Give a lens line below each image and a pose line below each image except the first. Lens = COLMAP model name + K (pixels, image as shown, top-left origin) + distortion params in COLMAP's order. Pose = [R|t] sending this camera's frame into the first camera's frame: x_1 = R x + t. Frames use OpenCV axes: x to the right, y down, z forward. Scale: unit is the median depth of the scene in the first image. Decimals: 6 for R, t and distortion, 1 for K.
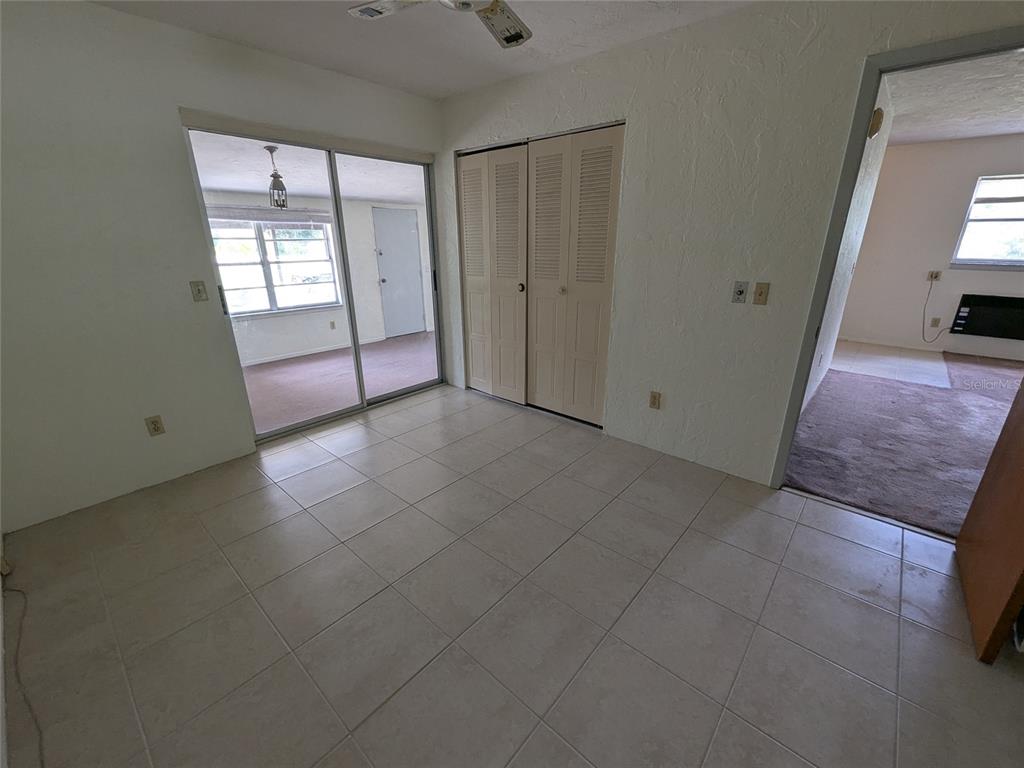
lens RADIAL K [[426.3, 0, 512.4], [0, 426.3, 388.3], [0, 0, 1]] dist [0.005074, -0.000520]
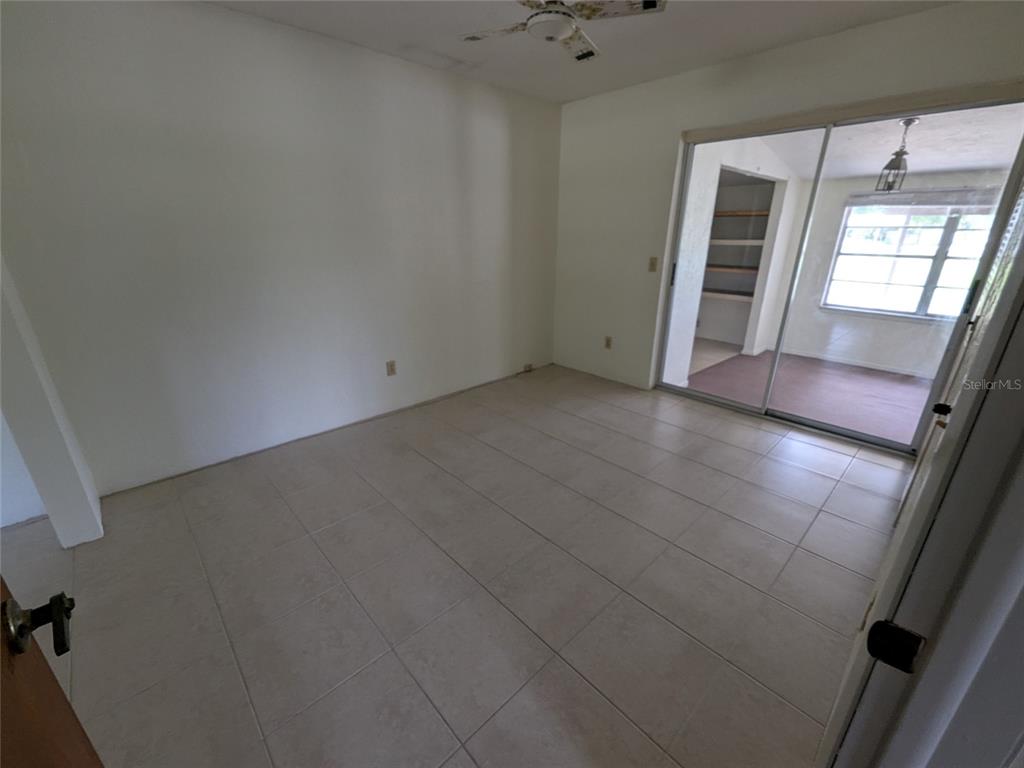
lens RADIAL K [[426.3, 0, 512.4], [0, 426.3, 388.3], [0, 0, 1]] dist [0.005074, -0.000520]
pose [[-0.090759, 0.351676, -0.931712, 0.486025], [-0.332576, 0.871158, 0.361216, -0.141993], [0.938699, 0.342648, 0.037894, 0.409547]]
